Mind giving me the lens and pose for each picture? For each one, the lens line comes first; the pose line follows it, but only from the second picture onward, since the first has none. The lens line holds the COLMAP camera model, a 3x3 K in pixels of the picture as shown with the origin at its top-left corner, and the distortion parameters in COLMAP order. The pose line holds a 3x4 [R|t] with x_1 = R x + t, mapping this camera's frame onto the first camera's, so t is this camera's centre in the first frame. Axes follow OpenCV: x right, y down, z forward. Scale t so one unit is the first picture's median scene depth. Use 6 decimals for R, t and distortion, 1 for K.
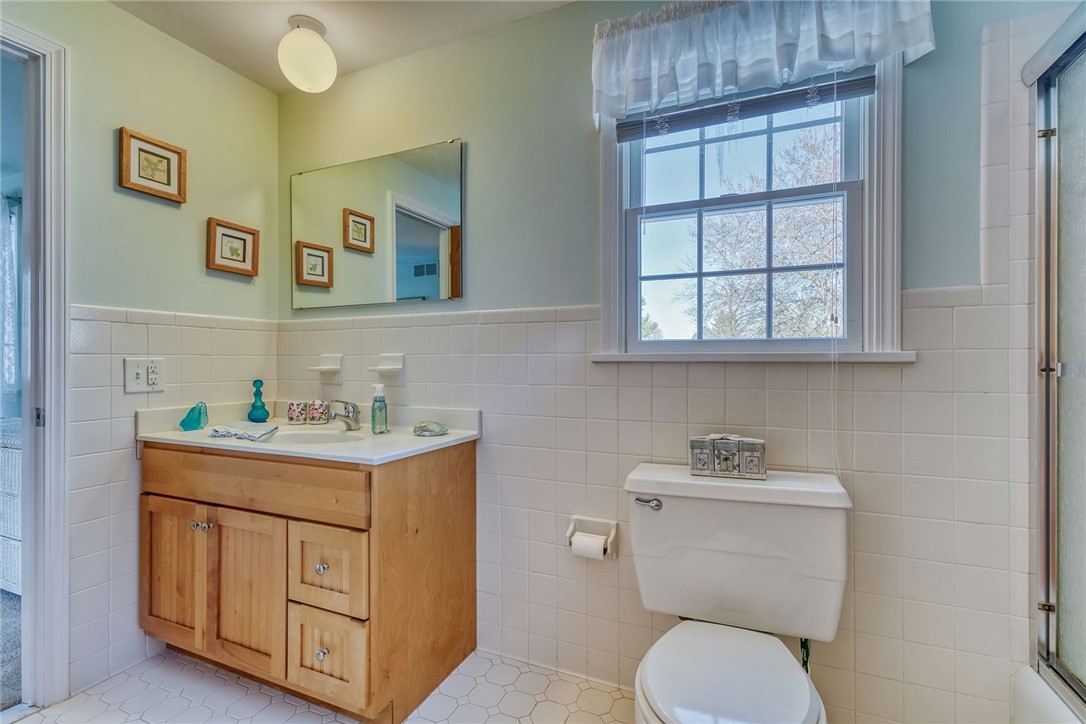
lens RADIAL K [[498.6, 0, 546.1], [0, 498.6, 361.6], [0, 0, 1]] dist [0.007433, 0.004464]
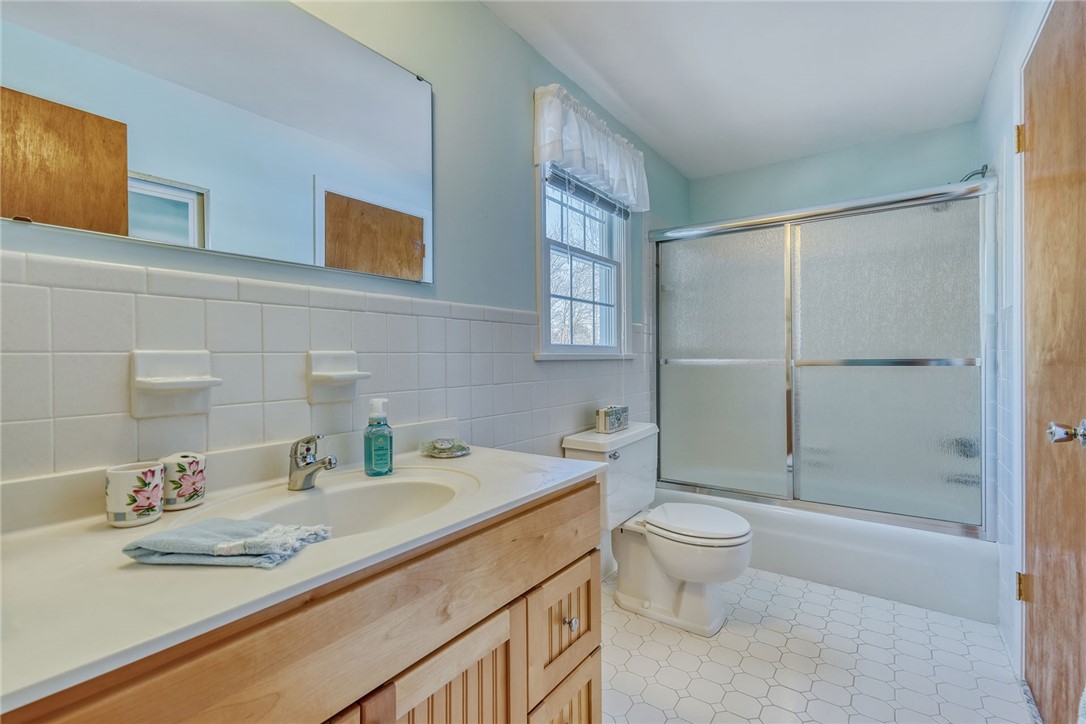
lens RADIAL K [[498.6, 0, 542.1], [0, 498.6, 358.7], [0, 0, 1]] dist [0.007433, 0.004464]
pose [[0.202641, -0.008931, 0.979212, -1.056271], [-0.000299, 0.999958, 0.009182, -0.015239], [-0.979253, -0.002154, 0.202630, 0.753992]]
